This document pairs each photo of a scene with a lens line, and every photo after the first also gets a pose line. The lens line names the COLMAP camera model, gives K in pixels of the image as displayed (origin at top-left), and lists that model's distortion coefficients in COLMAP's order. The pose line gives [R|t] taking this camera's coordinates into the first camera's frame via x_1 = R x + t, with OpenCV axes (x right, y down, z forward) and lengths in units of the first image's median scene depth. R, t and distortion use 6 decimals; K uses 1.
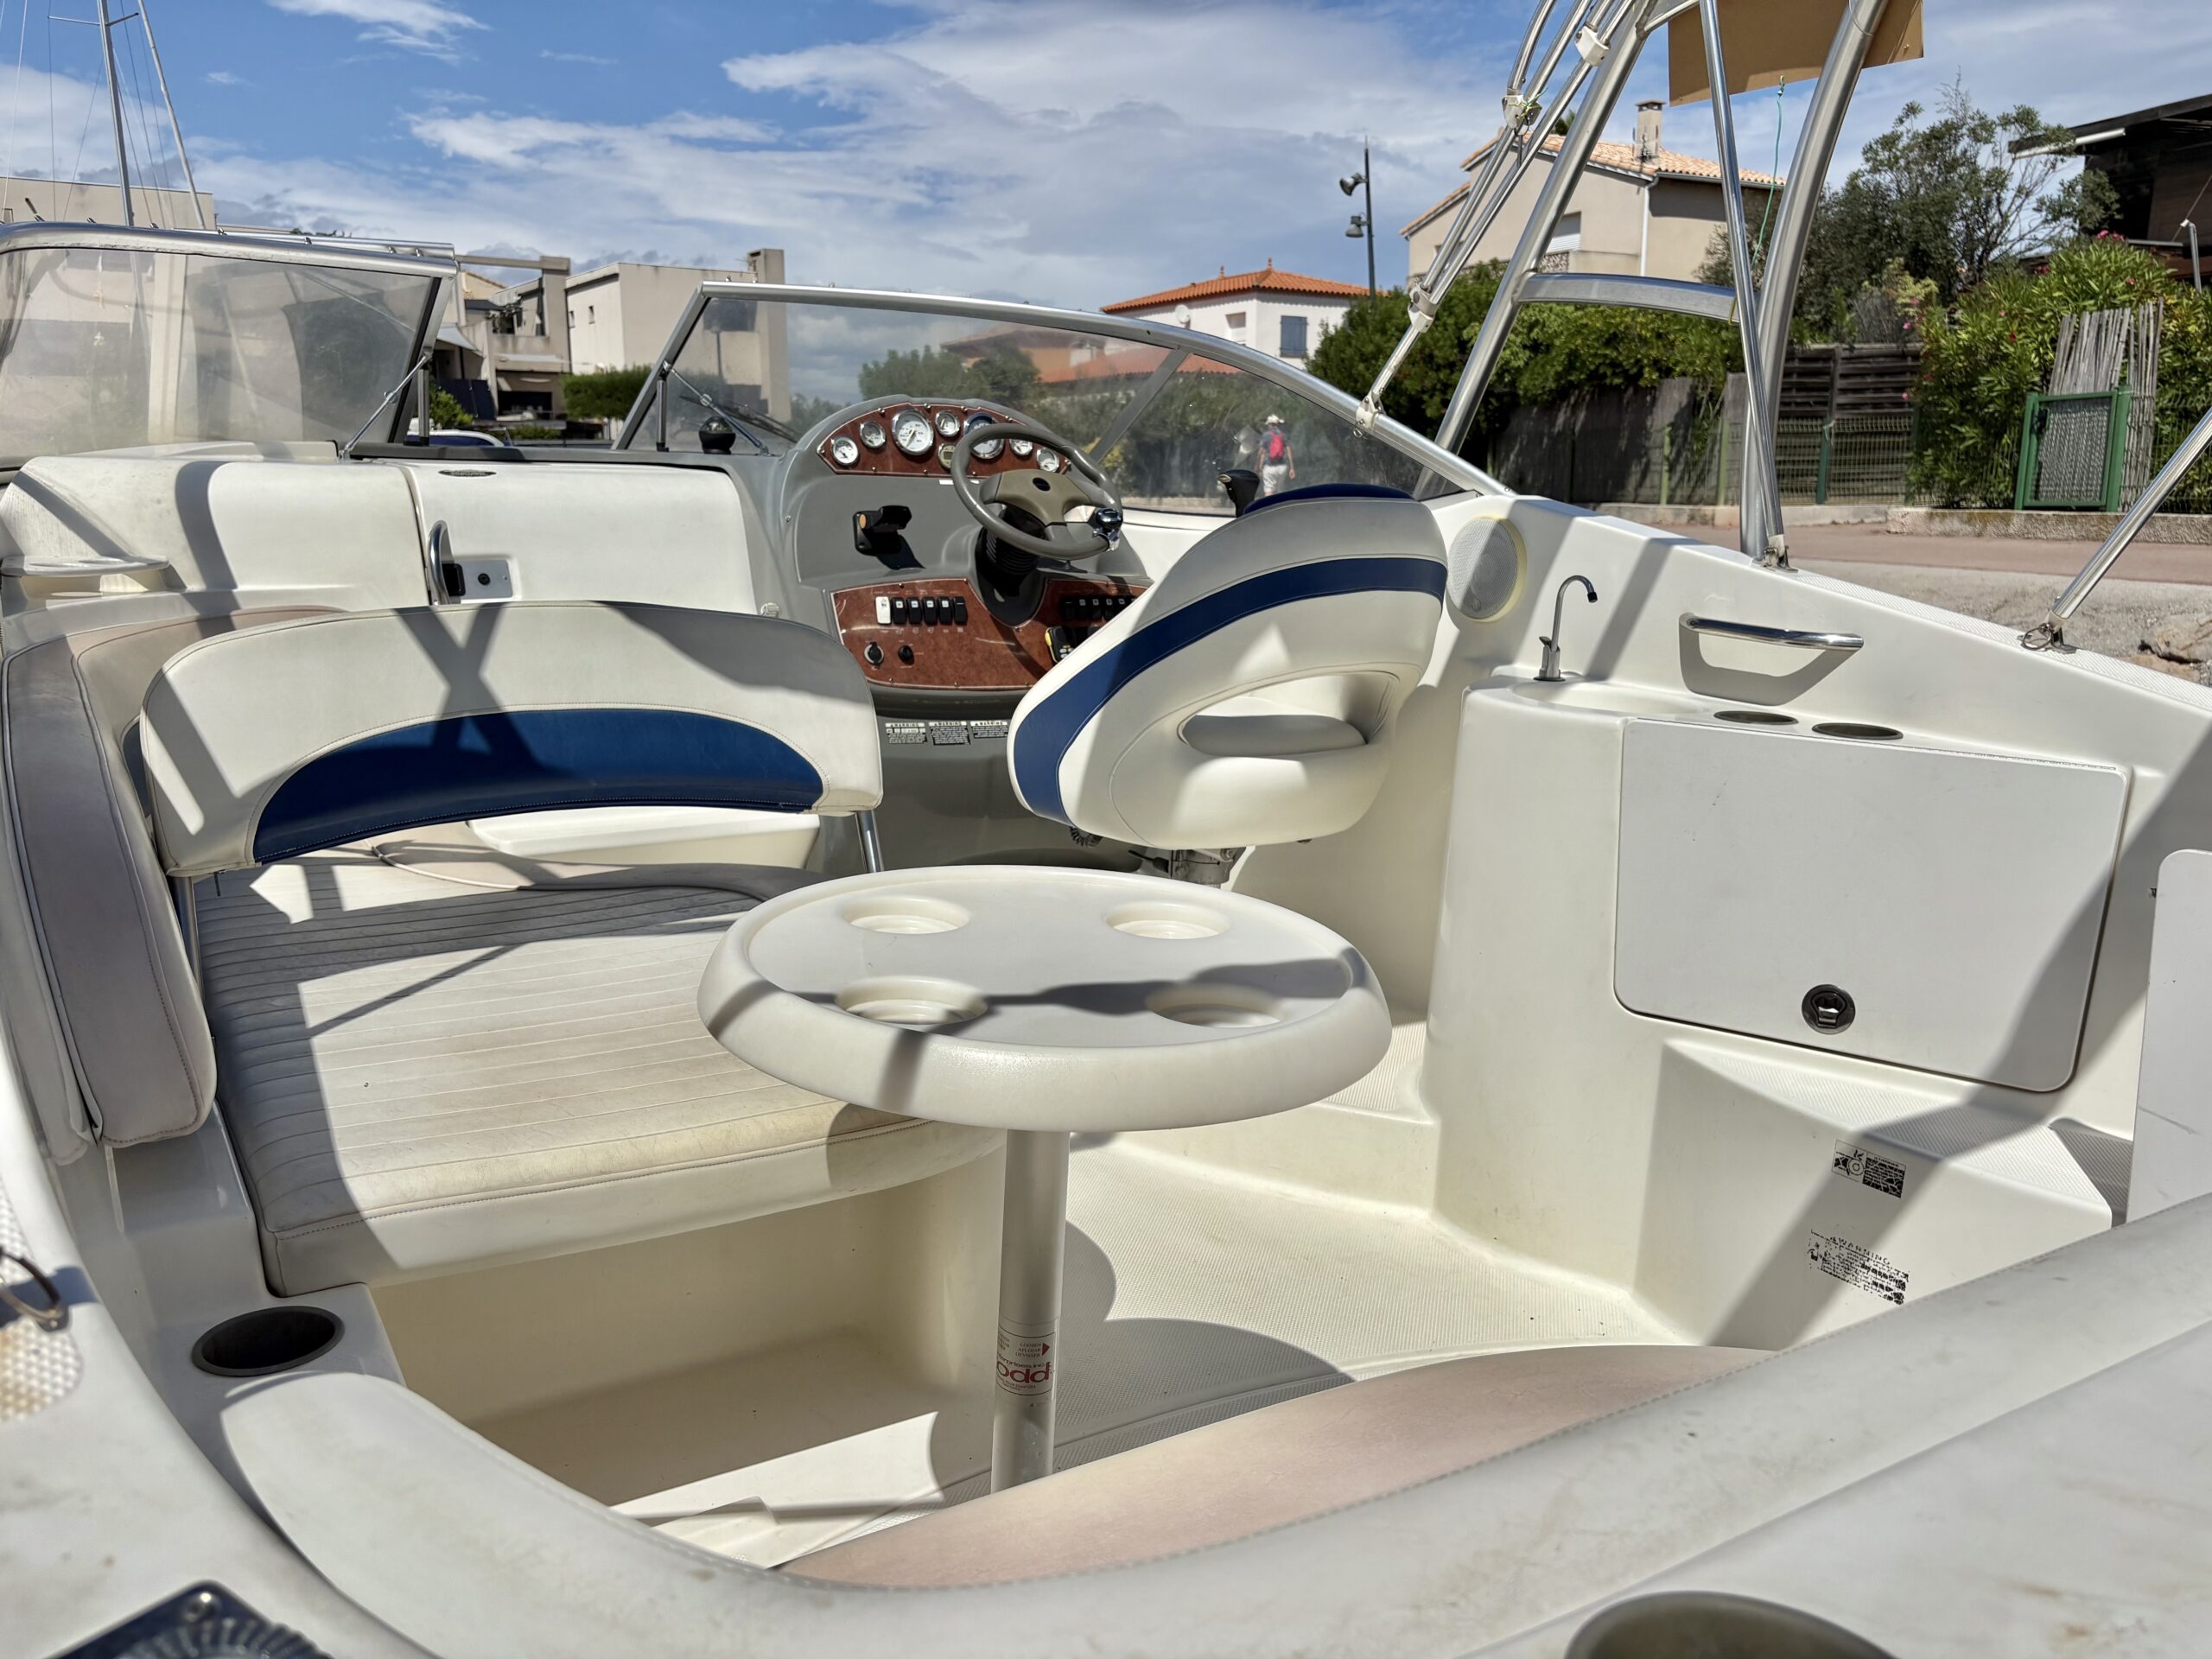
lens RADIAL K [[1678.9, 0, 1112.5], [0, 1678.9, 824.7], [0, 0, 1]] dist [0.004012, -0.016809]
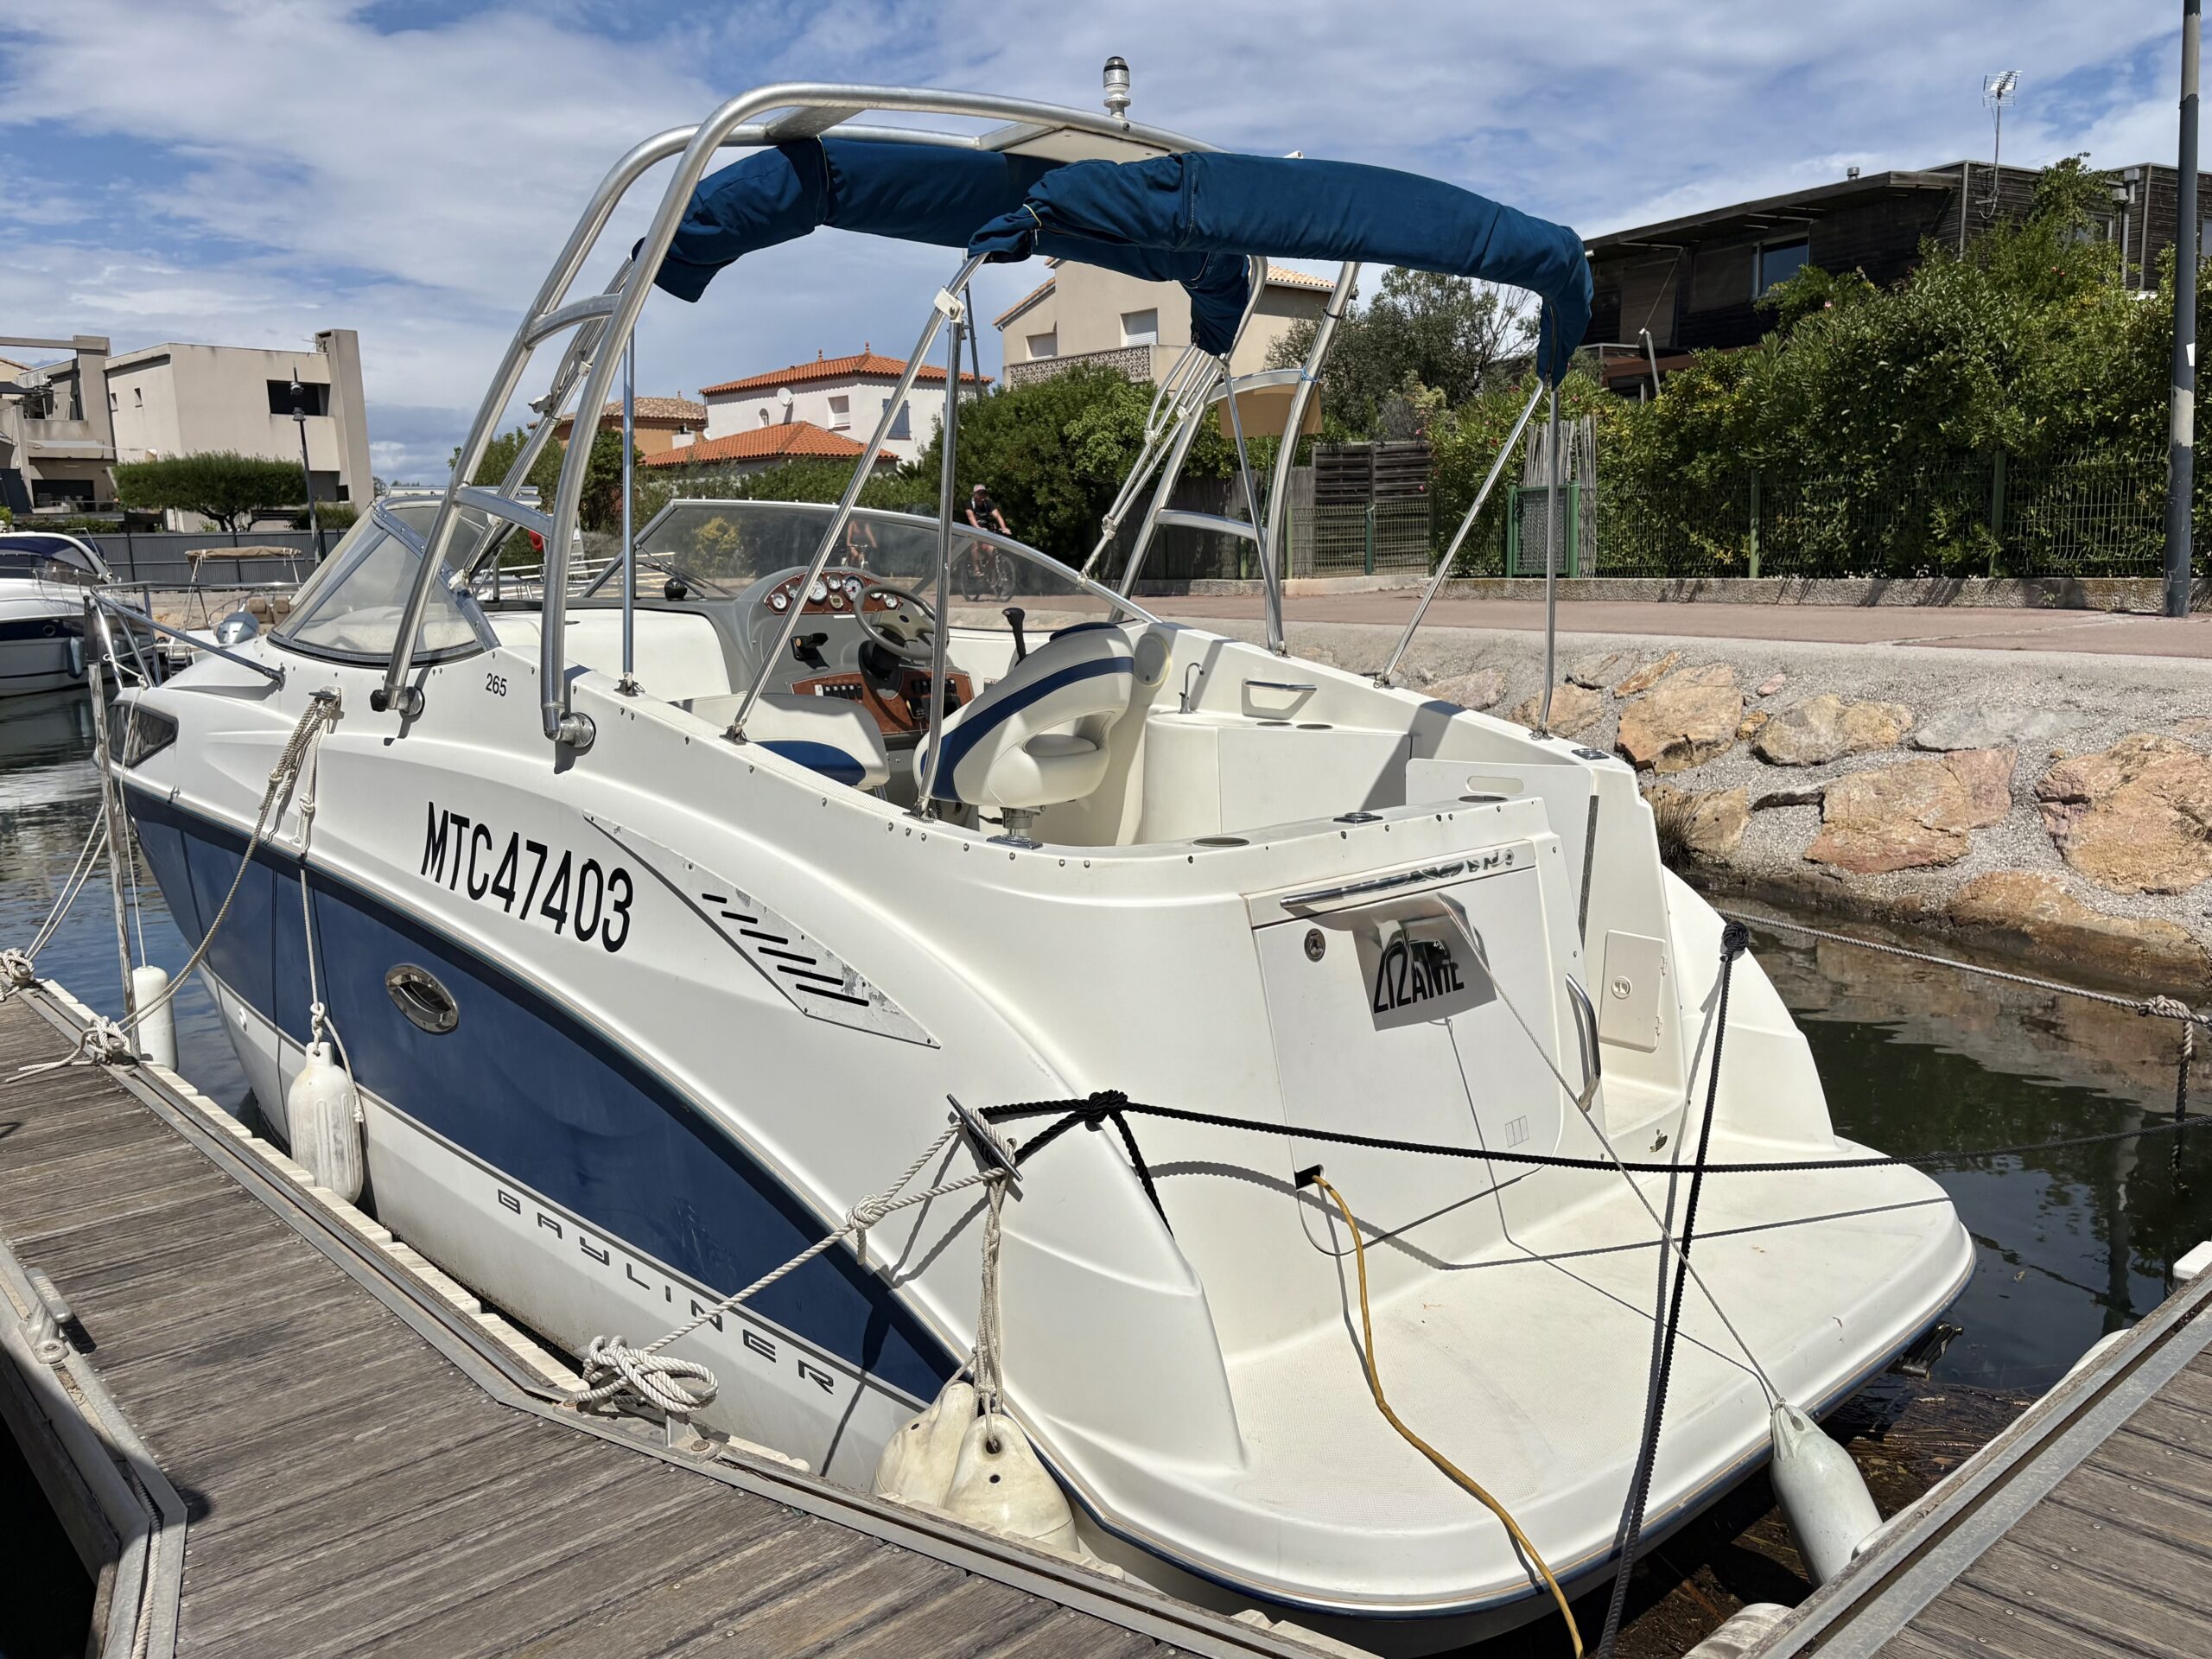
lens RADIAL K [[1678.9, 0, 1120.6], [0, 1678.9, 825.6], [0, 0, 1]] dist [0.004012, -0.016809]
pose [[0.971549, -0.062762, 0.228369, -0.041734], [0.071778, 0.996927, -0.031381, 0.015811], [-0.225698, 0.046880, 0.973069, -0.137115]]
